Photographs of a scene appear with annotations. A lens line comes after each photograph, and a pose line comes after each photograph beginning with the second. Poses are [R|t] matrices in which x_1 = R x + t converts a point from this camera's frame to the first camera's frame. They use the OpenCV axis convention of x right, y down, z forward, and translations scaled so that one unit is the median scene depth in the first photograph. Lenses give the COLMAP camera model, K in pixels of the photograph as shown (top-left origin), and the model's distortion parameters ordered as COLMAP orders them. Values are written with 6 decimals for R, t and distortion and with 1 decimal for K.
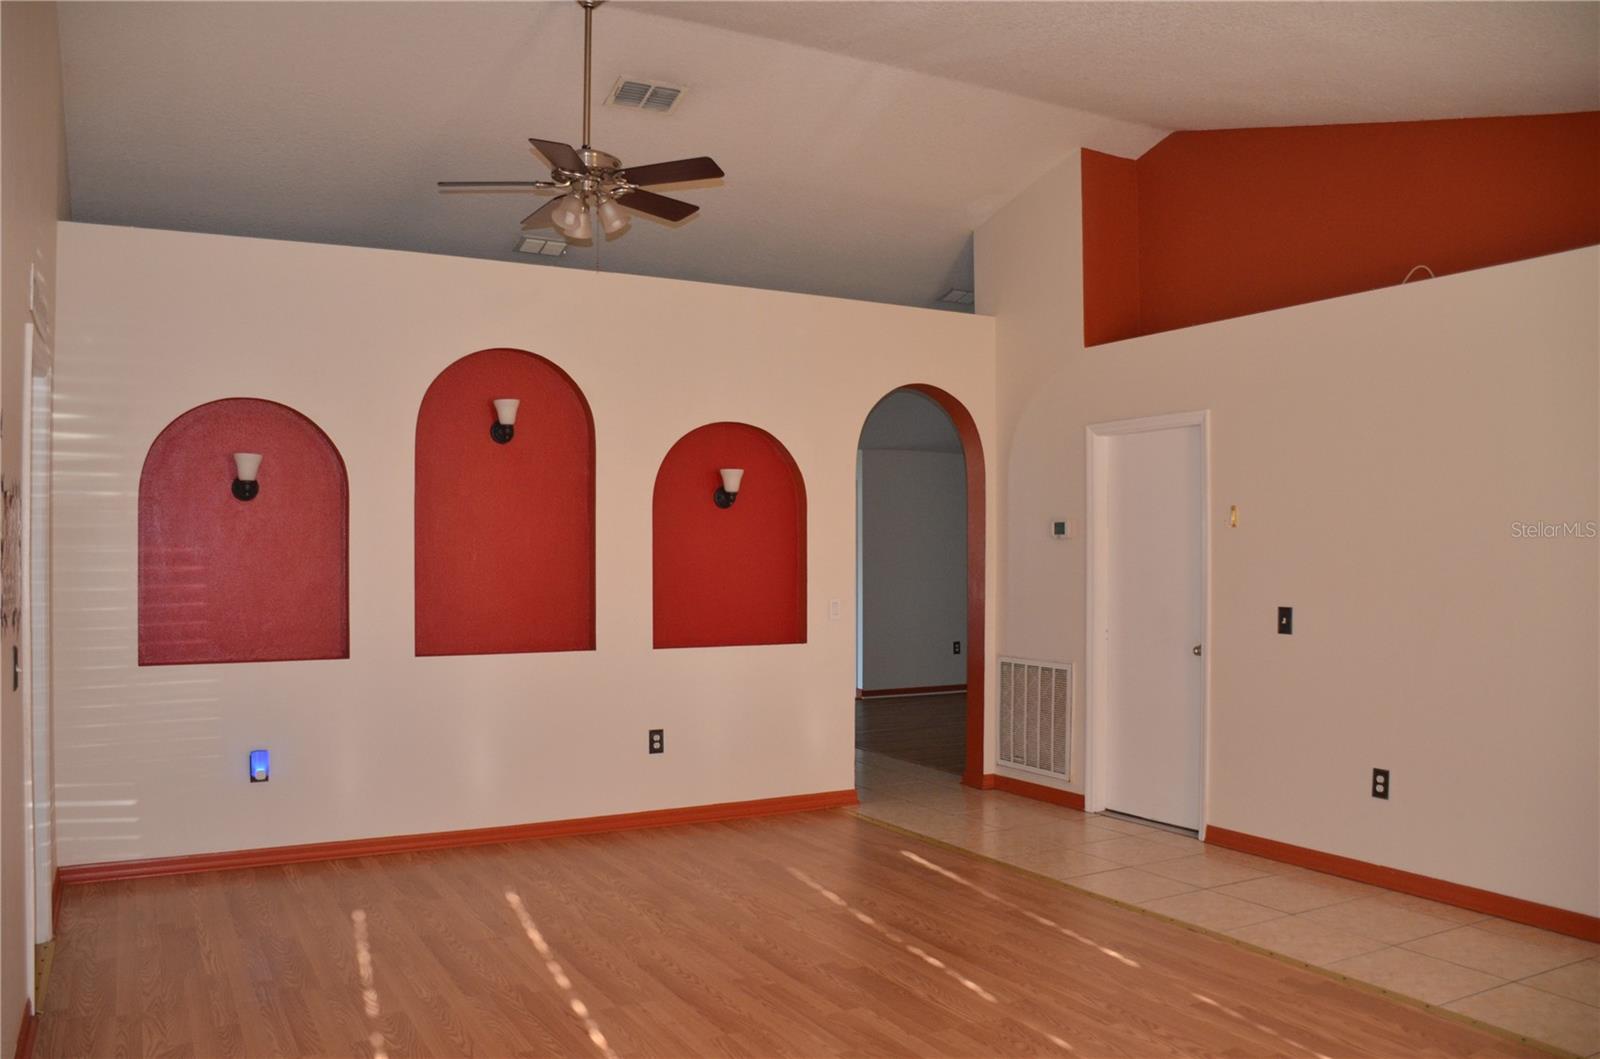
lens RADIAL K [[1255.6, 0, 799.5], [0, 1255.6, 533.9], [0, 0, 1]] dist [-0.087436, -0.015161]
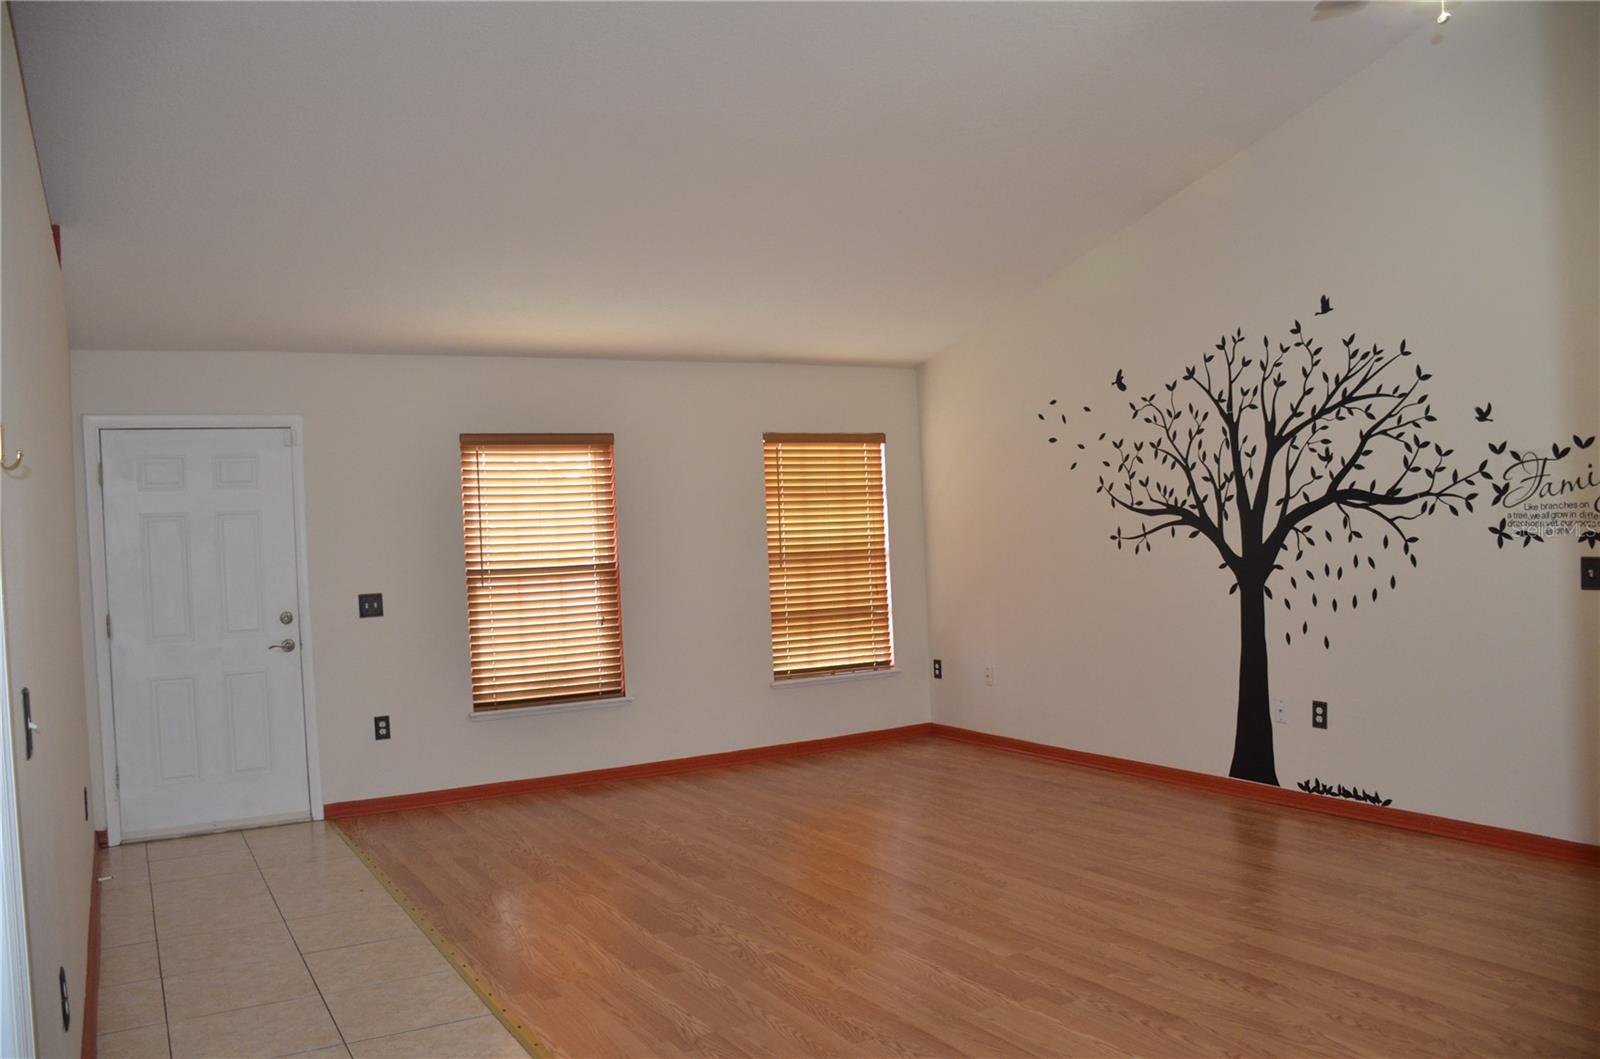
lens RADIAL K [[1255.6, 0, 799.6], [0, 1255.6, 534.3], [0, 0, 1]] dist [-0.087436, -0.015161]
pose [[-0.999048, 0.042541, -0.009625, 0.210357], [0.042679, 0.998982, -0.014619, 0.040107], [0.008993, -0.015016, -0.999847, 1.981346]]
